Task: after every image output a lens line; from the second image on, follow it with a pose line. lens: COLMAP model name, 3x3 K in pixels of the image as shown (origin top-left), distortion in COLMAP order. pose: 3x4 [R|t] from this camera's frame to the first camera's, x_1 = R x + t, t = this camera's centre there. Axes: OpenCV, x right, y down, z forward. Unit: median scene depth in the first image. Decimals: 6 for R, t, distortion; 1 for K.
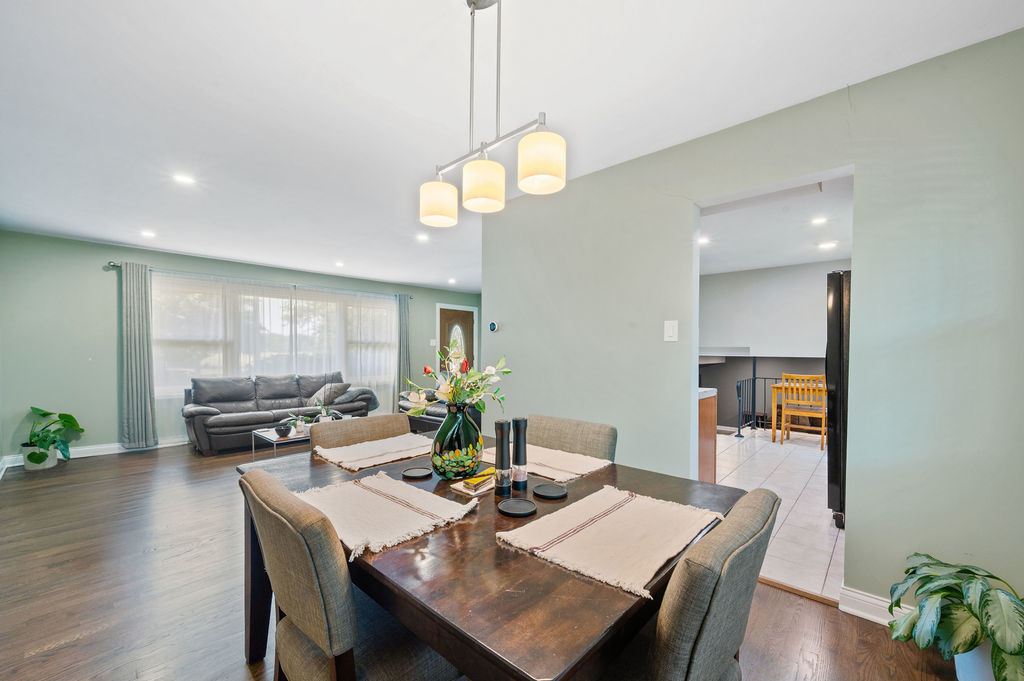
lens RADIAL K [[406.8, 0, 512.6], [0, 406.8, 356.4], [0, 0, 1]] dist [-0.001559, 0.000176]
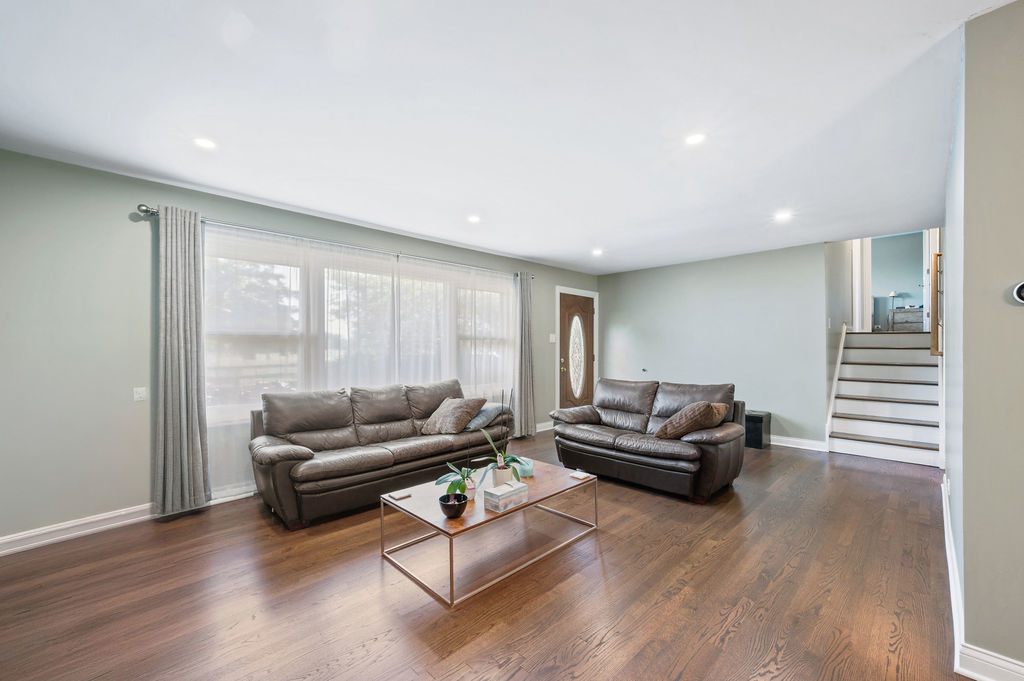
lens RADIAL K [[406.8, 0, 510.8], [0, 406.8, 347.8], [0, 0, 1]] dist [-0.001559, 0.000176]
pose [[0.998356, -0.004847, -0.057104, -0.344287], [0.003823, 0.999830, -0.018023, -0.004600], [0.057181, 0.017775, 0.998206, 0.365130]]
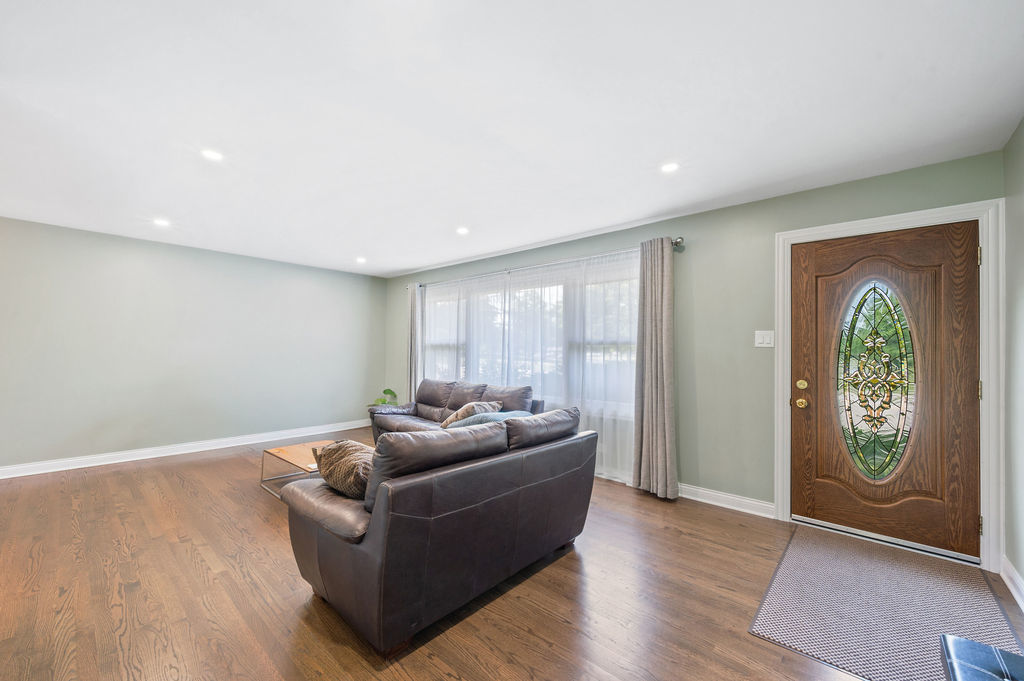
lens RADIAL K [[406.8, 0, 513.7], [0, 406.8, 344.4], [0, 0, 1]] dist [-0.001559, 0.000176]
pose [[0.008758, -0.021959, -0.999721, 0.279833], [-0.032305, 0.999231, -0.022232, -0.018580], [0.999440, 0.032490, 0.008042, 1.137172]]
